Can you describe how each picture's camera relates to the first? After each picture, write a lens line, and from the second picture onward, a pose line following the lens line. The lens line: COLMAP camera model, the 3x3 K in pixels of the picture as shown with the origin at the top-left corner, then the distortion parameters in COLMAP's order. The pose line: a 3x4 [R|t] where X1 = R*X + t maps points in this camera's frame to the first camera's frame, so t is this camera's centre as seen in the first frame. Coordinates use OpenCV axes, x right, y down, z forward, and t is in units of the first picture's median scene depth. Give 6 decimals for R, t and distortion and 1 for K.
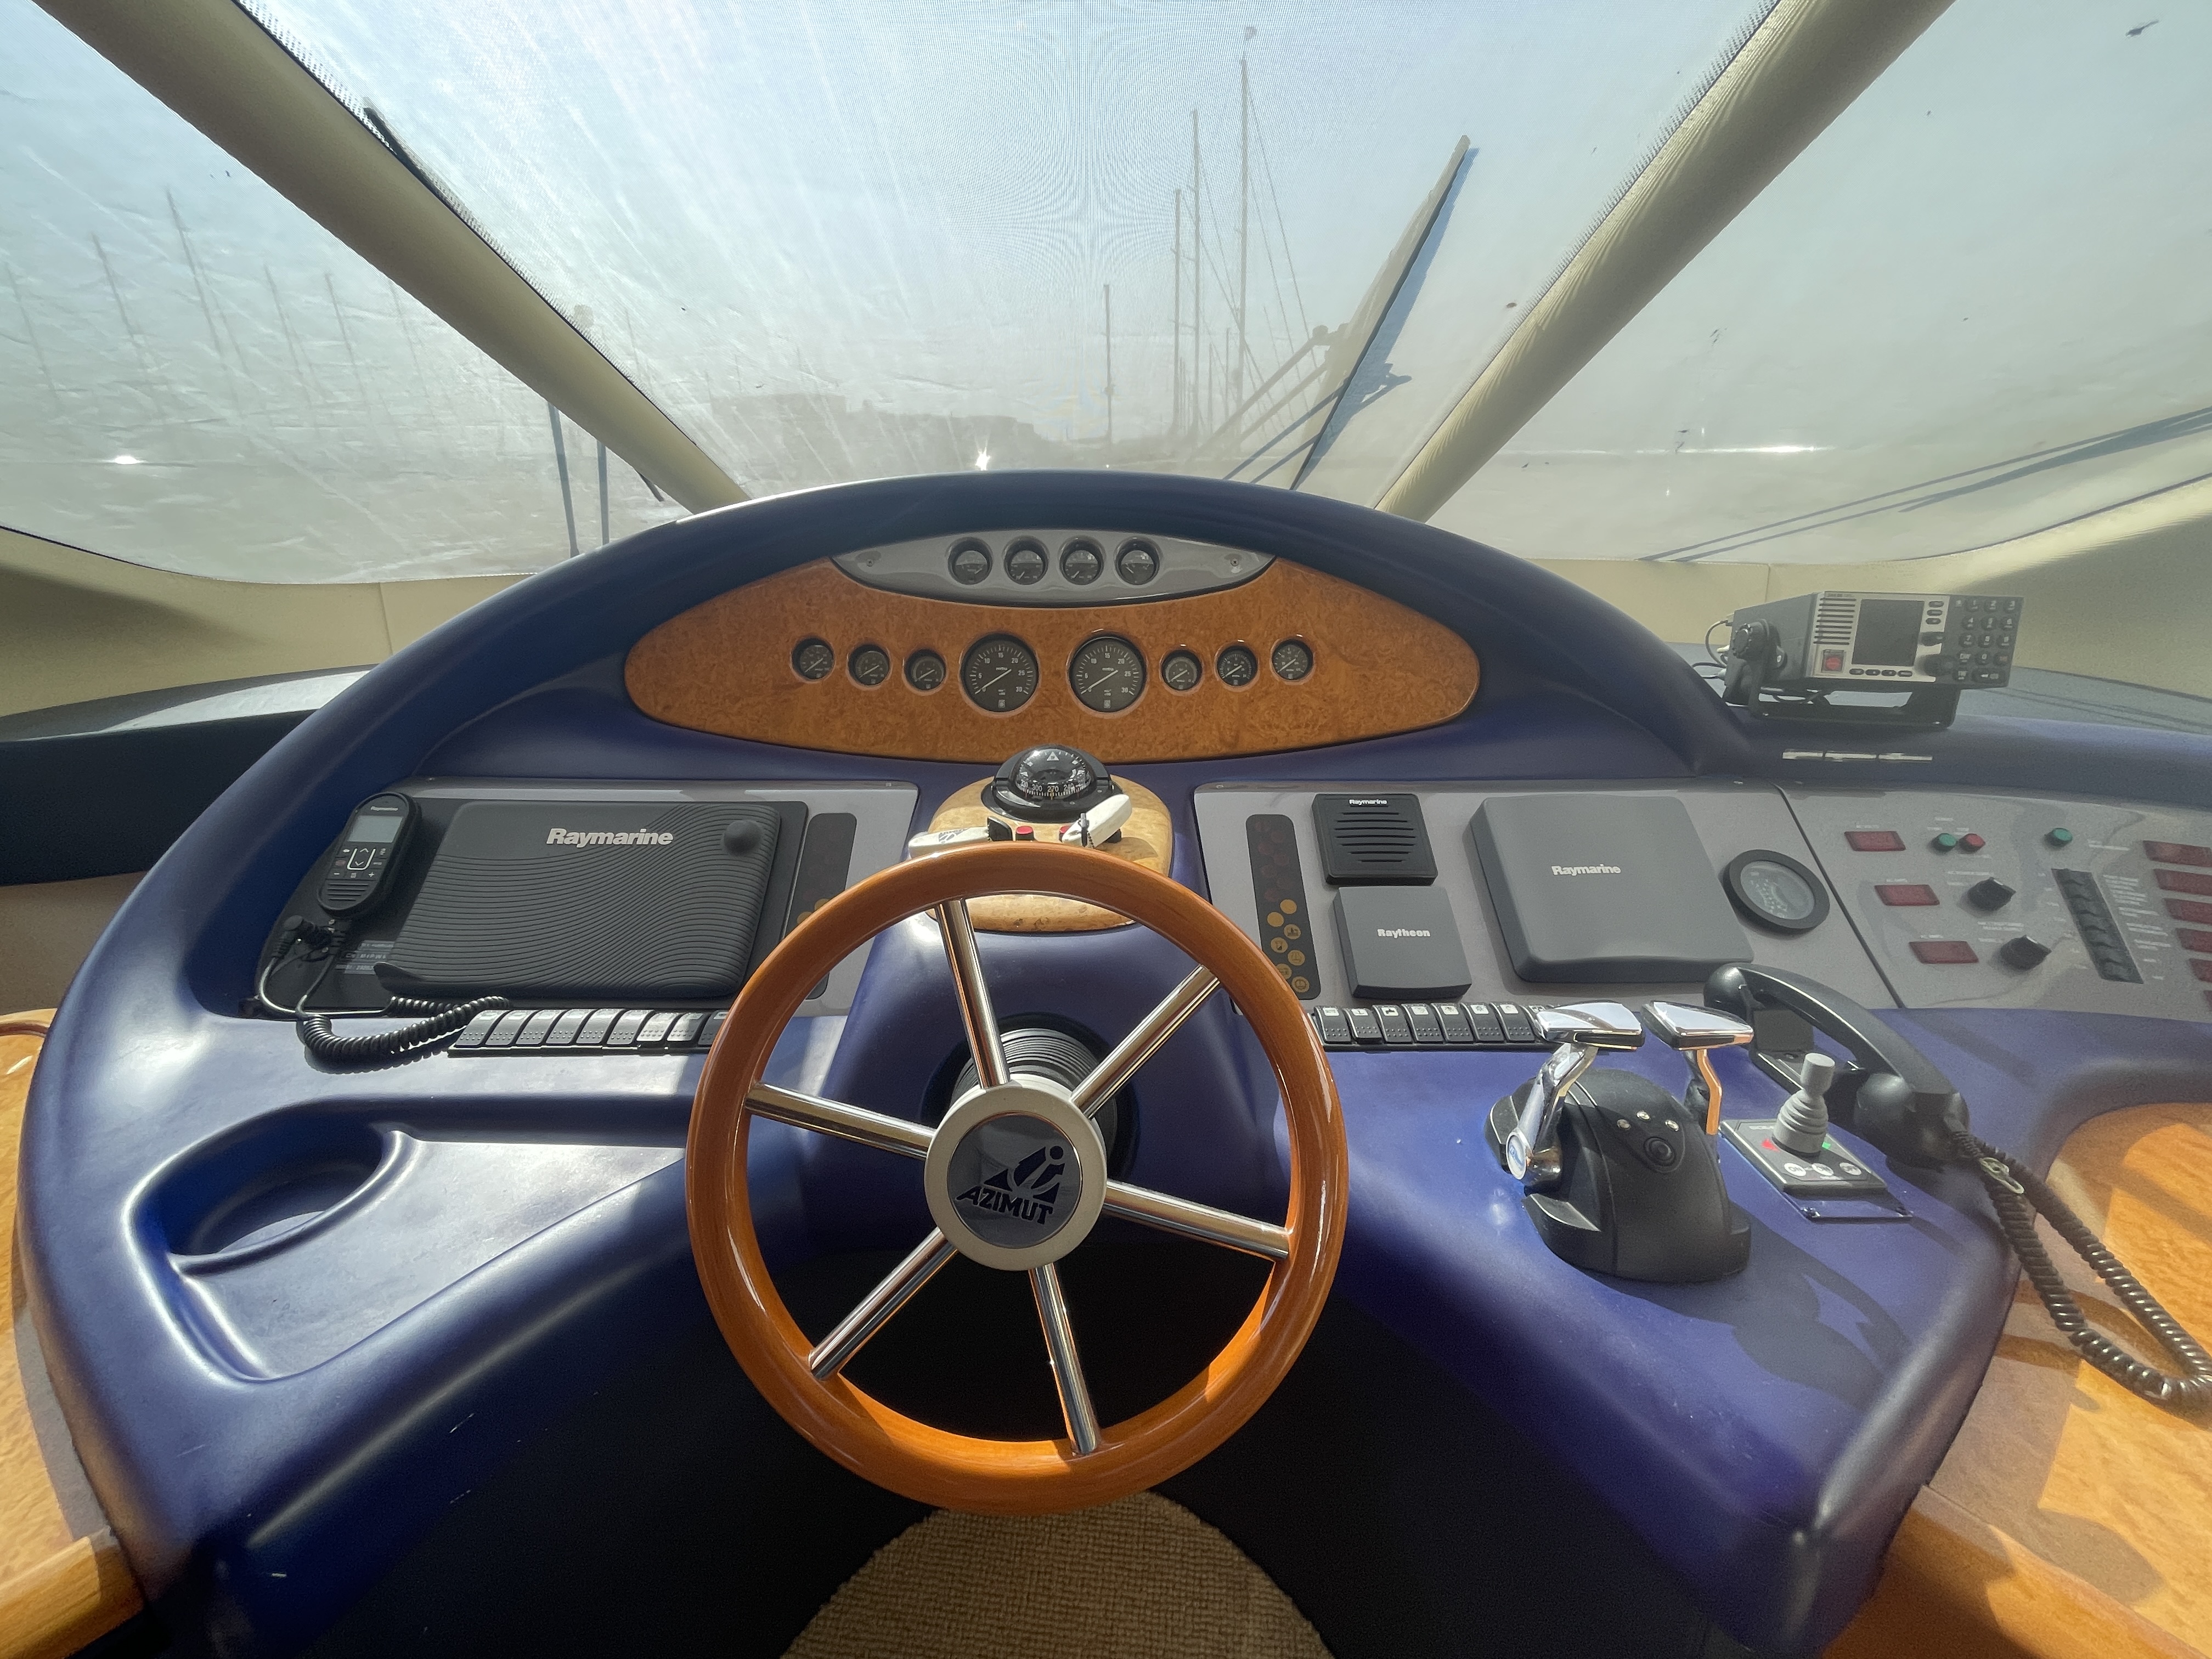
lens RADIAL K [[890.4, 0, 1106.0], [0, 890.4, 829.5], [0, 0, 1]] dist [-0.018715, 0.000199]
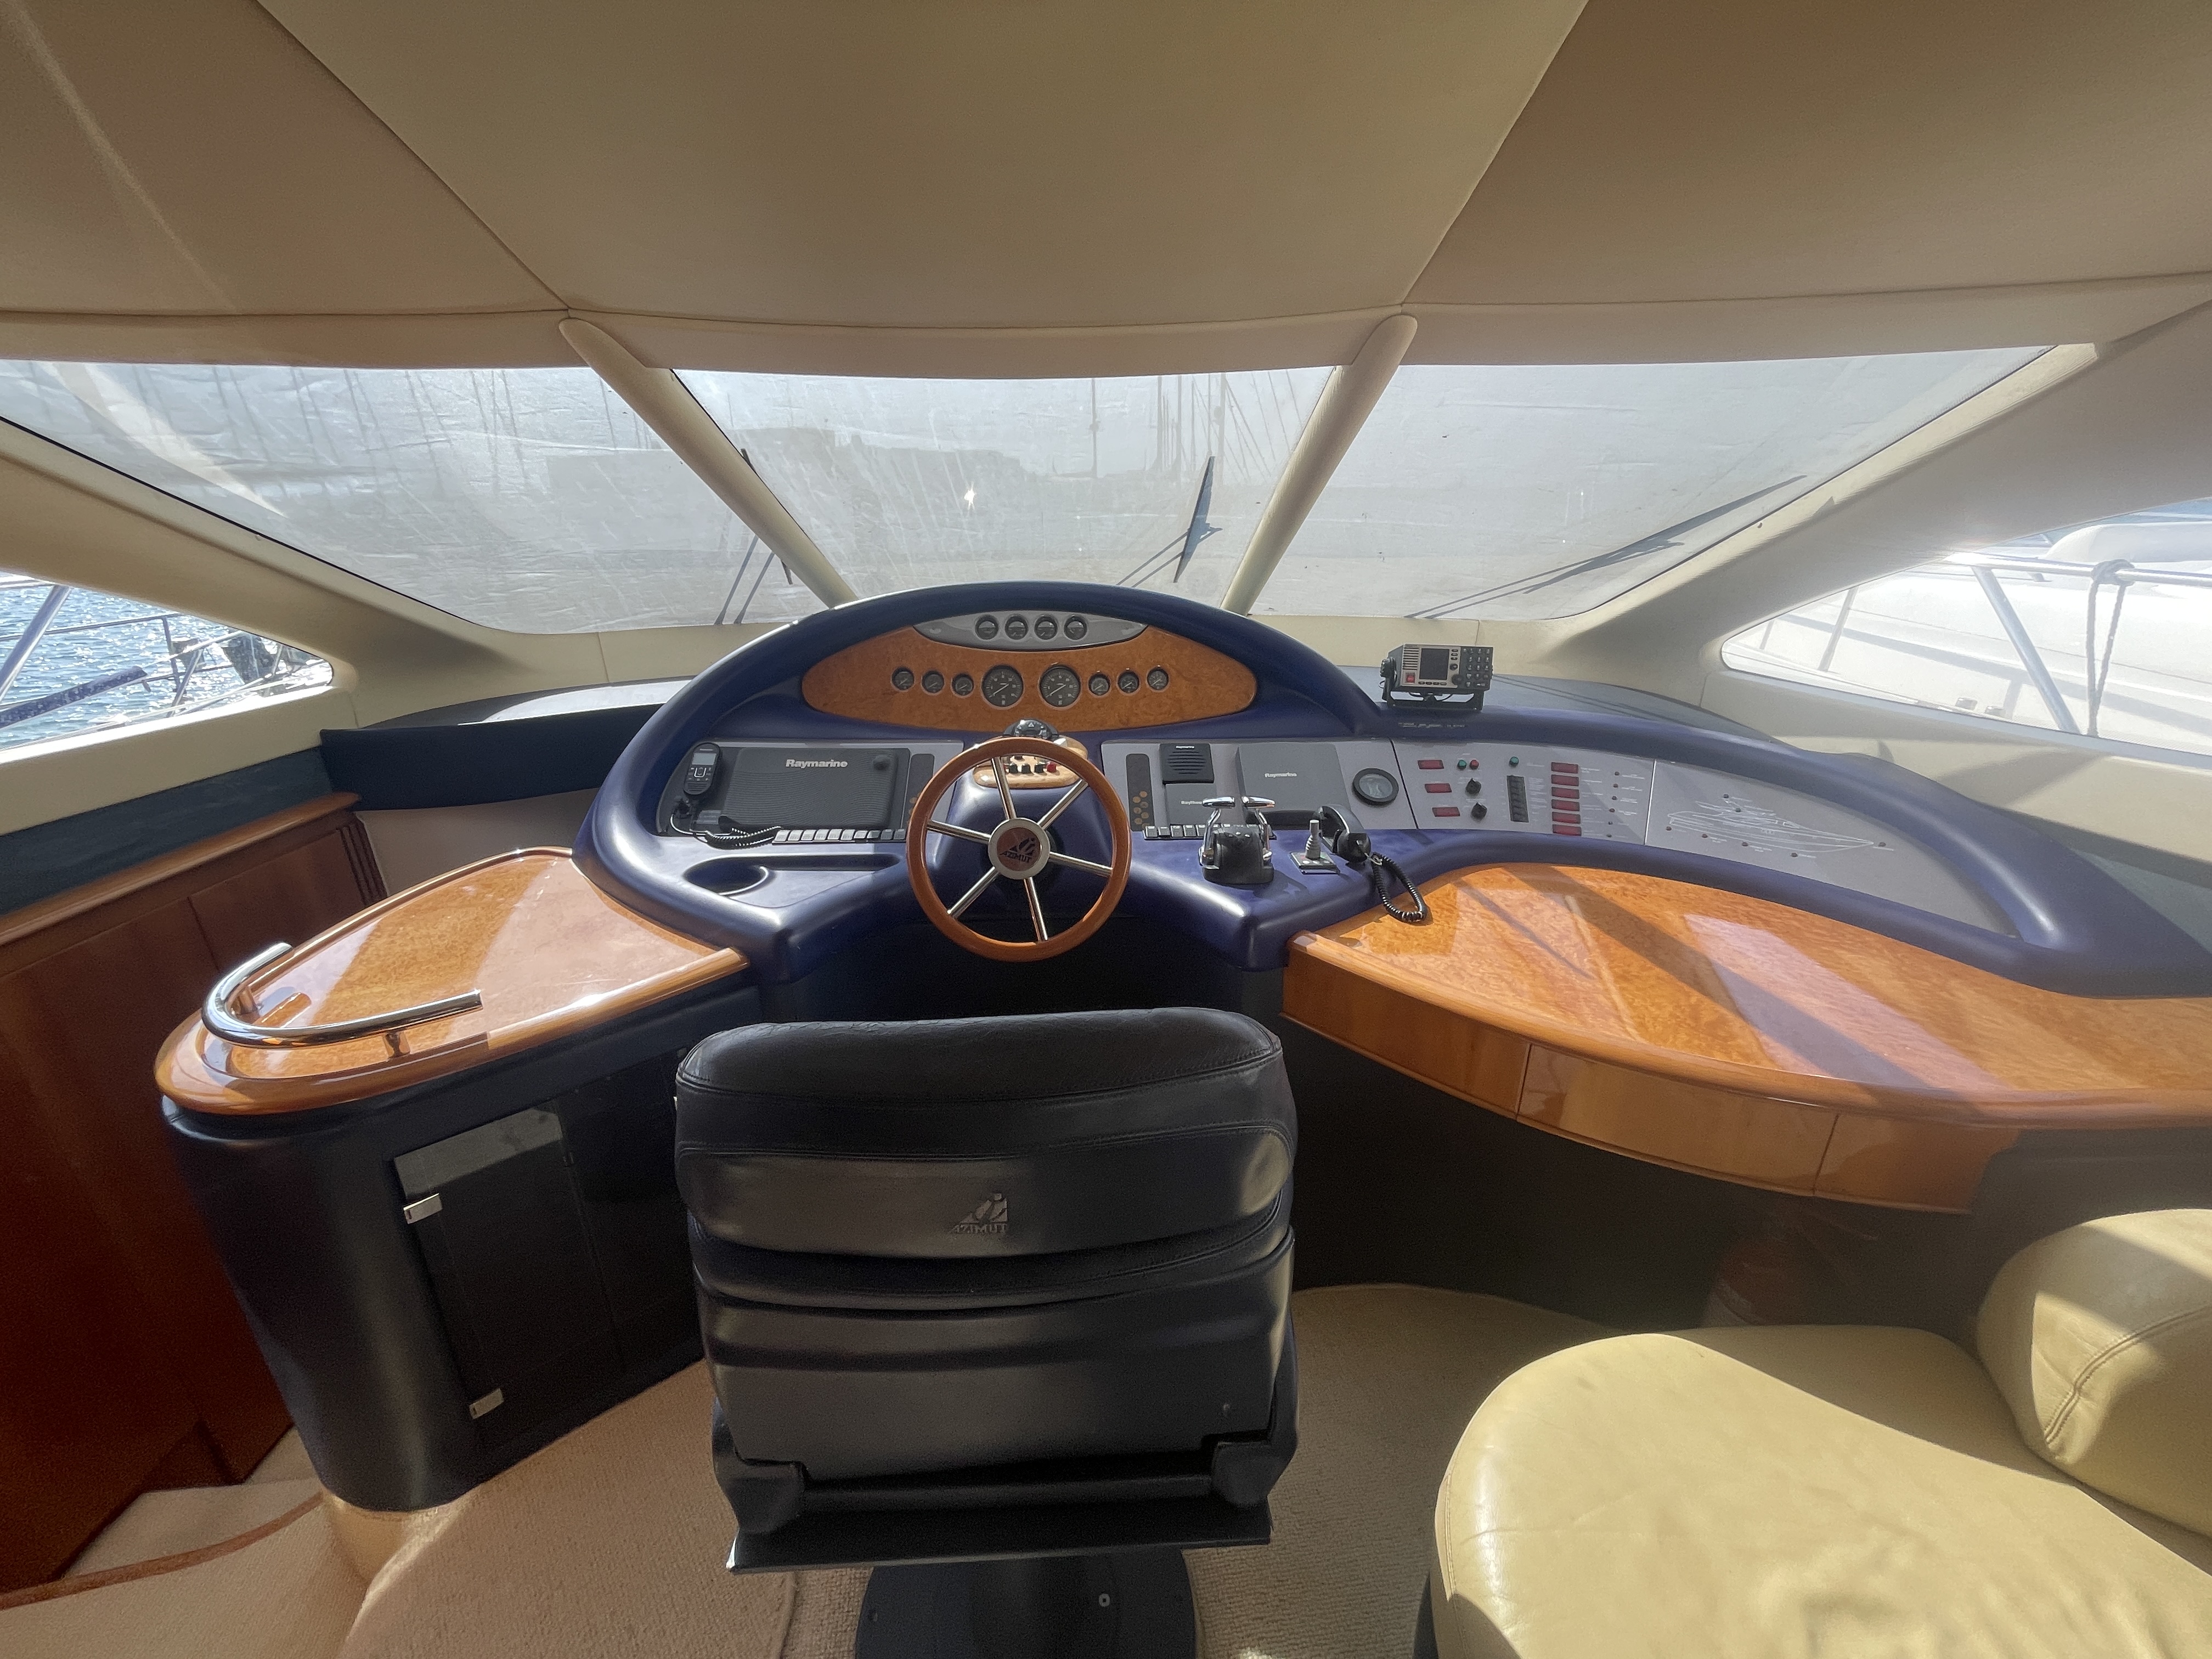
lens RADIAL K [[890.4, 0, 1106.0], [0, 890.4, 829.5], [0, 0, 1]] dist [-0.018715, 0.000199]
pose [[0.999670, -0.005397, 0.025105, 0.057709], [0.006134, 0.999550, -0.029363, 0.211782], [-0.024935, 0.029507, 0.999253, -1.009926]]
